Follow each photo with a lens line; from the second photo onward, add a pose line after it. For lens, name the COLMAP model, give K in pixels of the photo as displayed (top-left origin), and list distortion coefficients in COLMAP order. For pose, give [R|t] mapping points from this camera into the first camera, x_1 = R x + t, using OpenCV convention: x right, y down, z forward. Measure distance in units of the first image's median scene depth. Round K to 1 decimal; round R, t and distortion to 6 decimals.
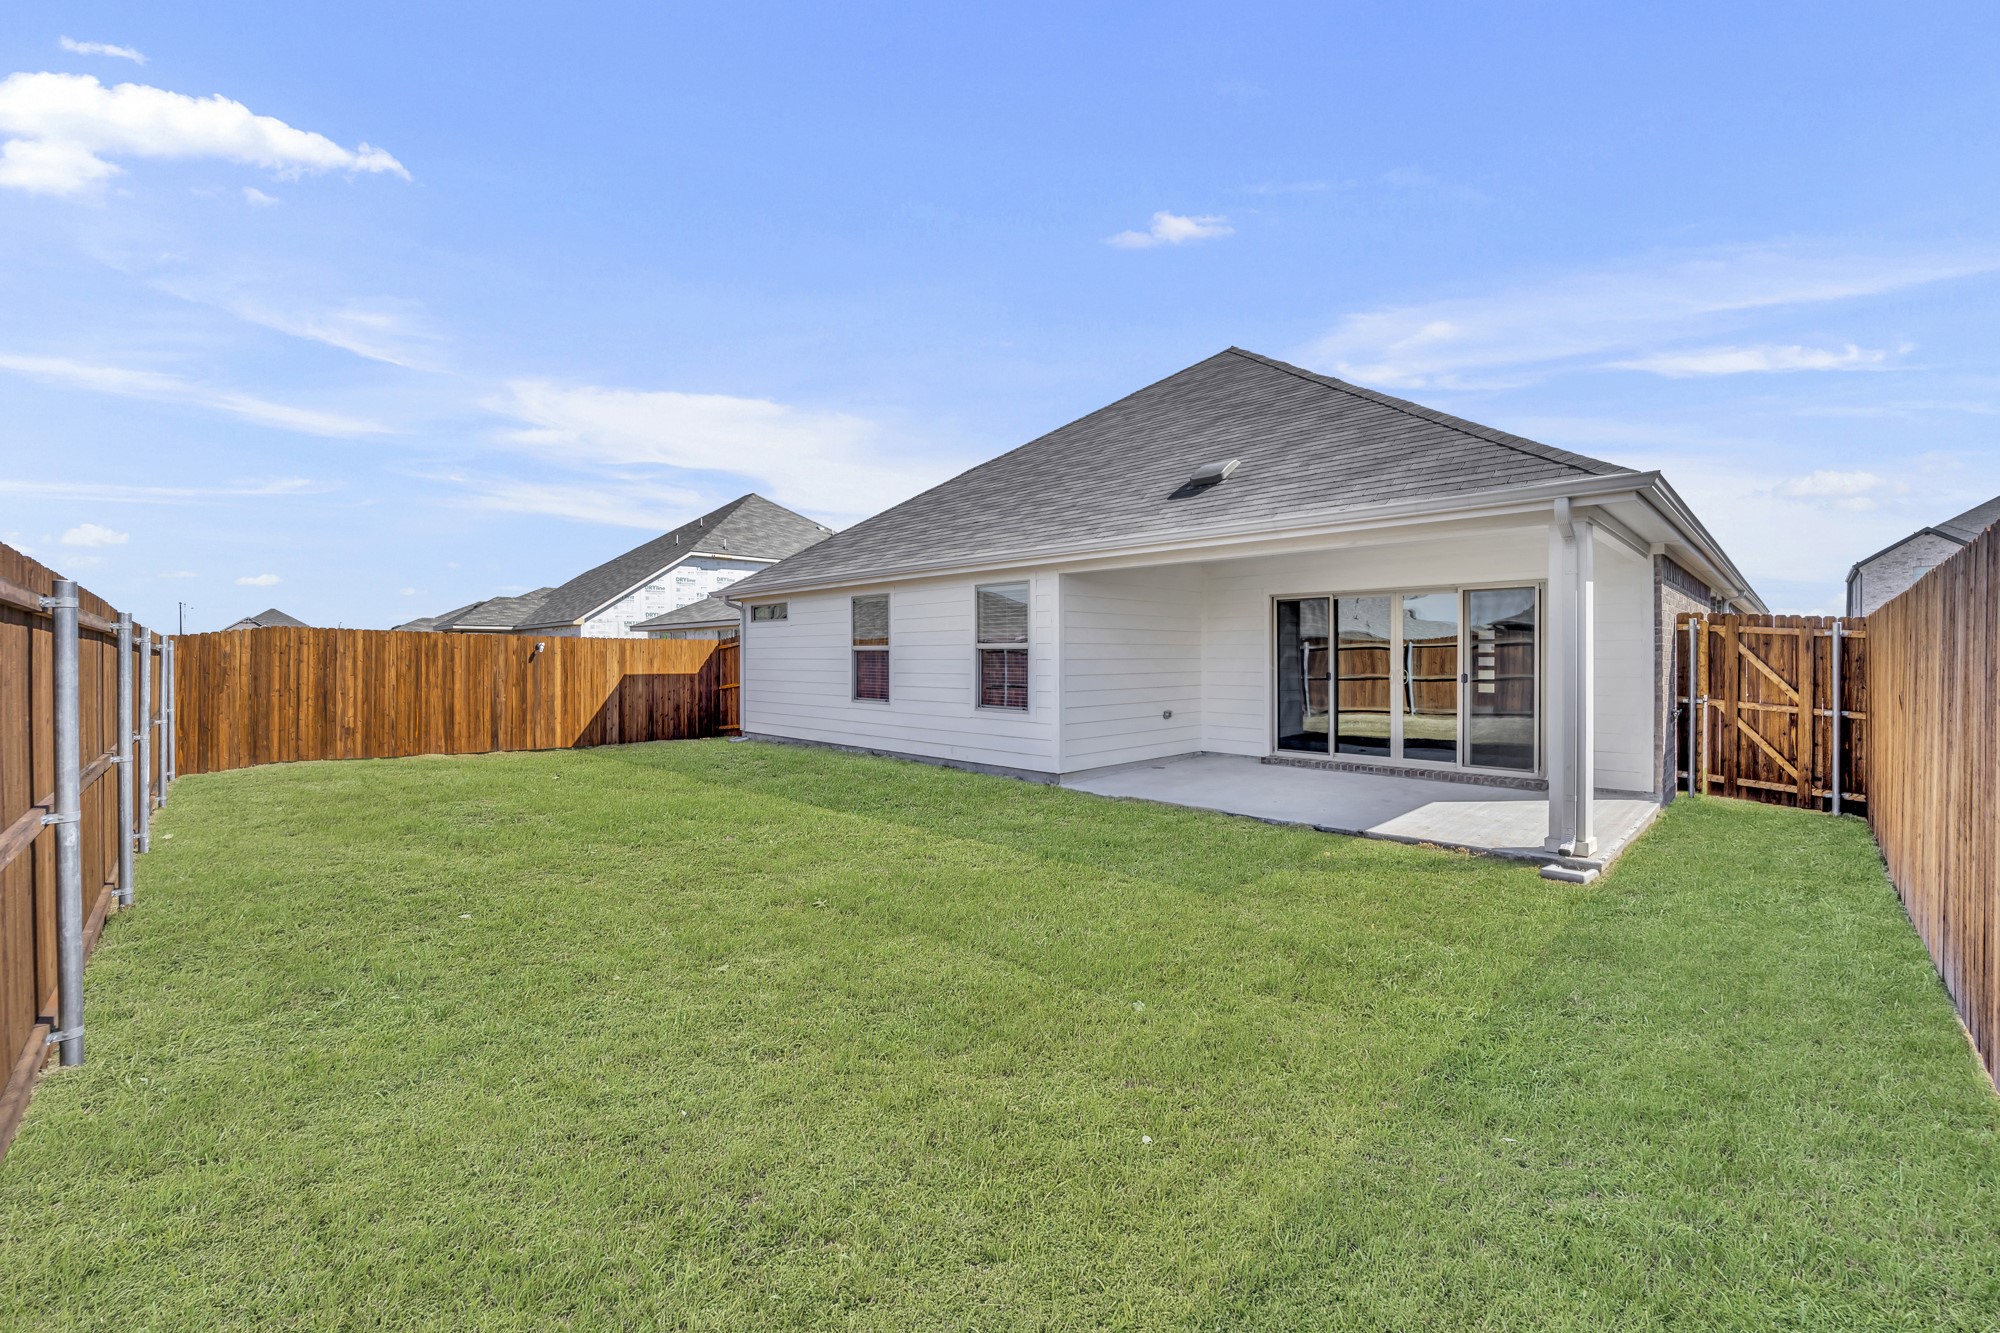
lens RADIAL K [[821.6, 0, 996.5], [0, 821.6, 651.5], [0, 0, 1]] dist [-0.018811, 0.000039]
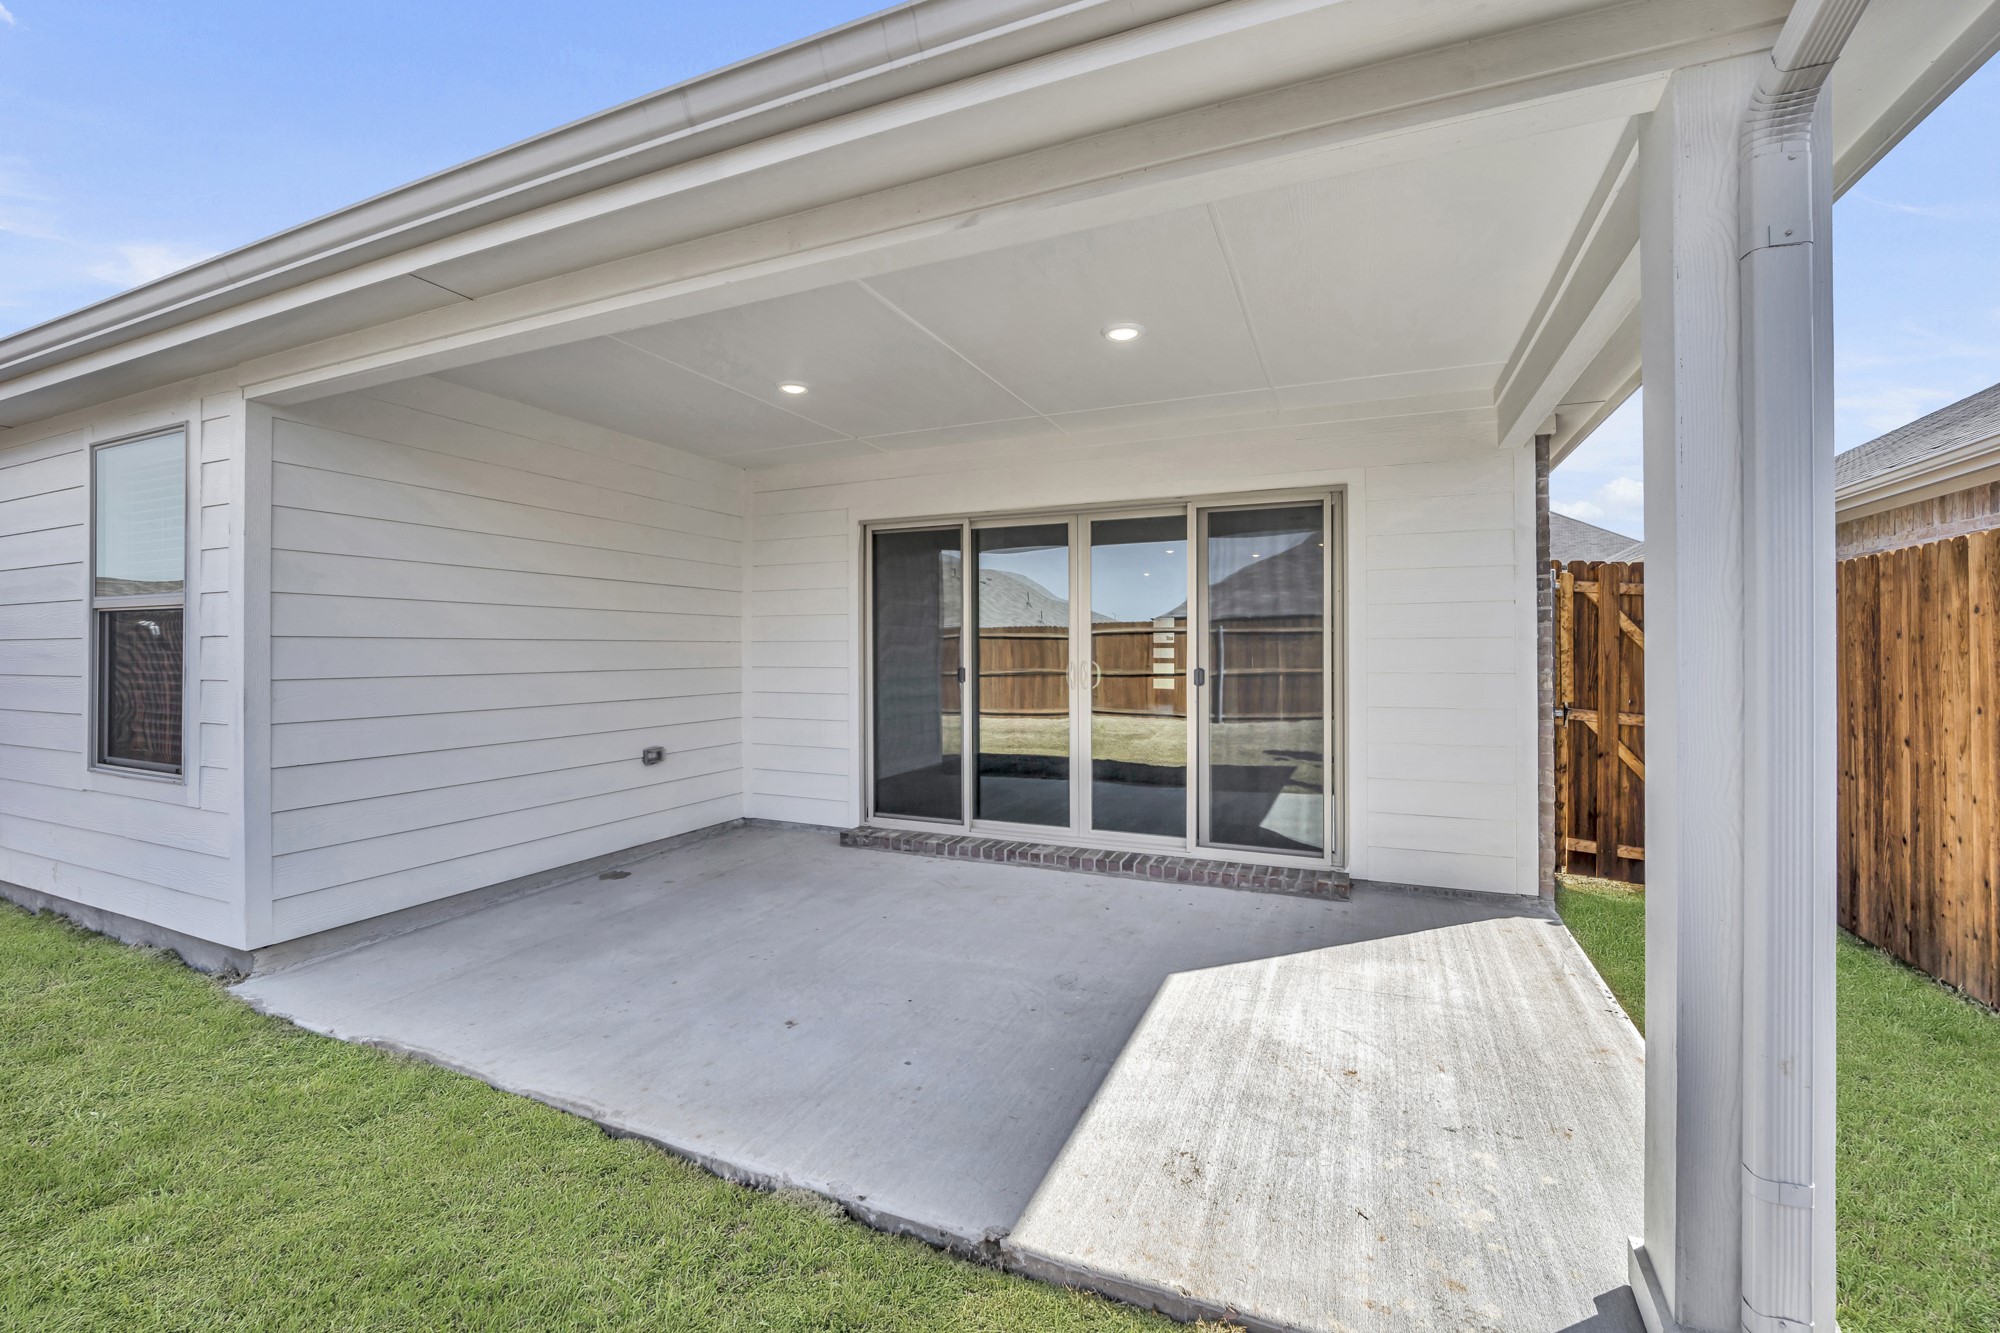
lens RADIAL K [[821.6, 0, 996.5], [0, 821.6, 651.5], [0, 0, 1]] dist [-0.018811, 0.000039]
pose [[0.934738, -0.005396, 0.355297, 0.246212], [-0.000751, 0.999852, 0.017160, 0.006893], [-0.355337, -0.016307, 0.934596, 0.516535]]
